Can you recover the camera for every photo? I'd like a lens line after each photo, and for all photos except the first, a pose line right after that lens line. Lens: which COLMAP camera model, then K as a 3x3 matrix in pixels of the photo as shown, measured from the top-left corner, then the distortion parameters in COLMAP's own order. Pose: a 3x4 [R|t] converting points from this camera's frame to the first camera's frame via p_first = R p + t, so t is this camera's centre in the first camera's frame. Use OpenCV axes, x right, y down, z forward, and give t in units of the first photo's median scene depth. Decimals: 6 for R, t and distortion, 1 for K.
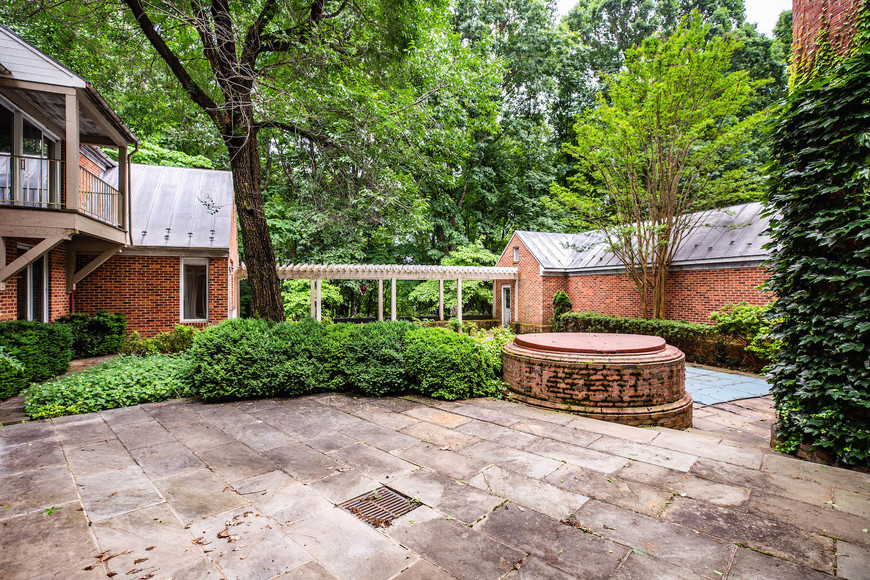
lens RADIAL K [[413.4, 0, 444.6], [0, 413.4, 290.4], [0, 0, 1]] dist [-0.001666, 0.009738]
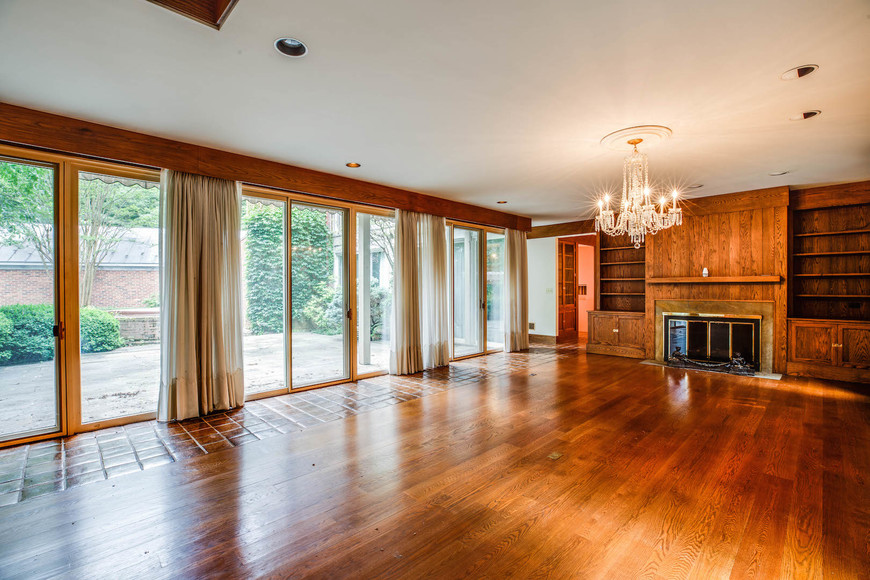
lens RADIAL K [[413.4, 0, 444.6], [0, 413.4, 290.4], [0, 0, 1]] dist [-0.001666, 0.009738]
pose [[0.039849, -0.003058, 0.999201, -1.012020], [0.007220, 0.999970, 0.002773, 0.031381], [-0.999180, 0.007104, 0.039870, -0.211716]]
